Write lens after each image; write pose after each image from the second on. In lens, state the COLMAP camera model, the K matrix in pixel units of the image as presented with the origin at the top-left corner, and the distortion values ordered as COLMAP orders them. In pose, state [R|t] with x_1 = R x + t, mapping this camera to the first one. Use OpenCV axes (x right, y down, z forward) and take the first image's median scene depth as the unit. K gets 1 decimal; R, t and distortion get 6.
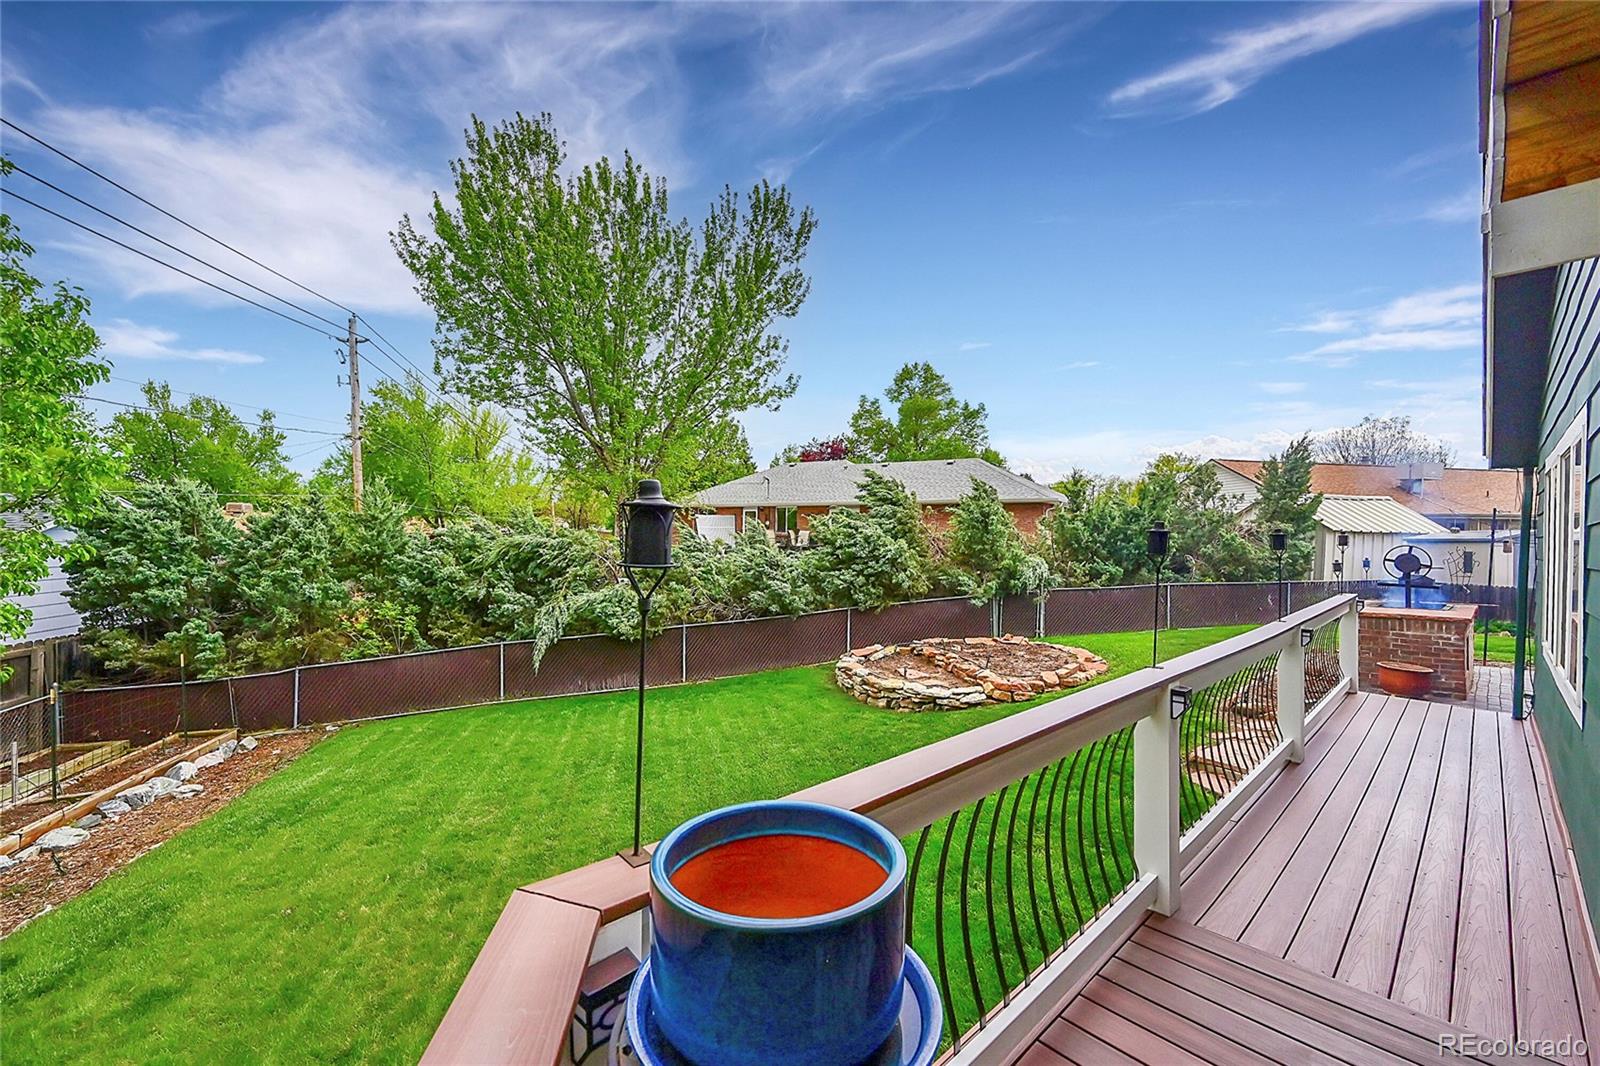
lens RADIAL K [[646.2, 0, 788.2], [0, 646.2, 531.0], [0, 0, 1]] dist [0.001721, 0.000054]
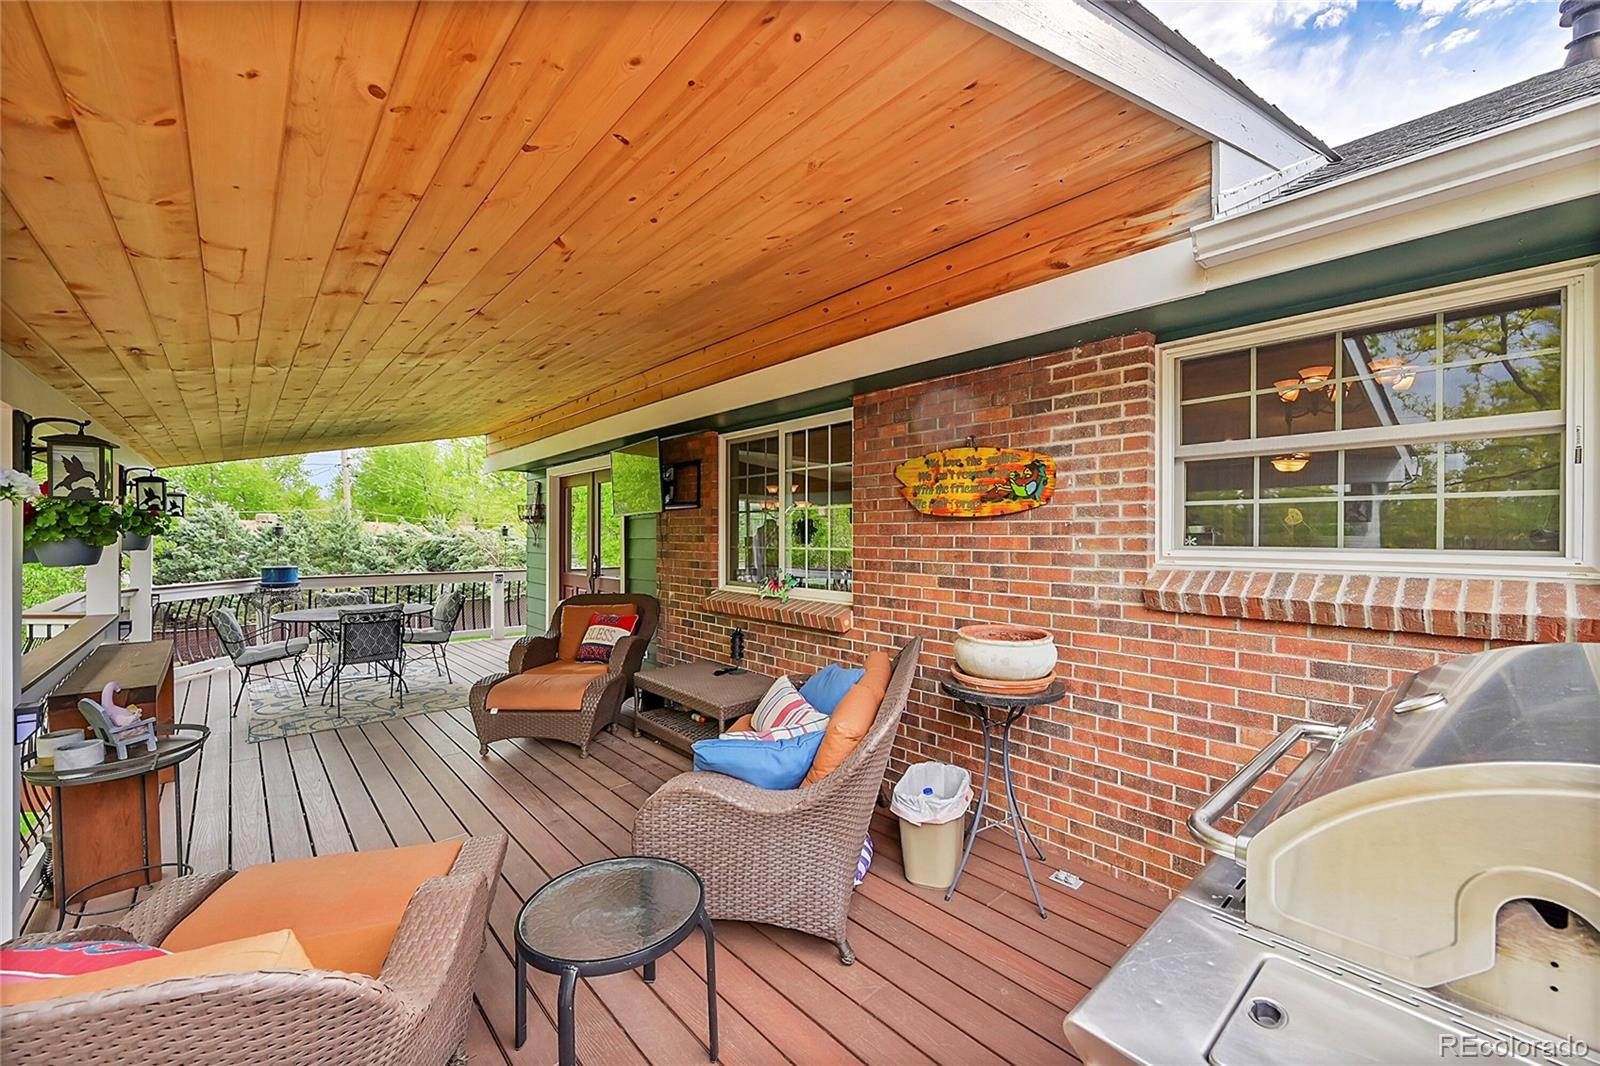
lens RADIAL K [[646.2, 0, 805.4], [0, 646.2, 532.6], [0, 0, 1]] dist [0.001721, 0.000054]
pose [[0.999727, -0.015134, -0.017812, 0.534521], [0.015210, 0.999876, 0.004106, 0.005843], [0.017748, -0.004376, 0.999833, -0.561711]]
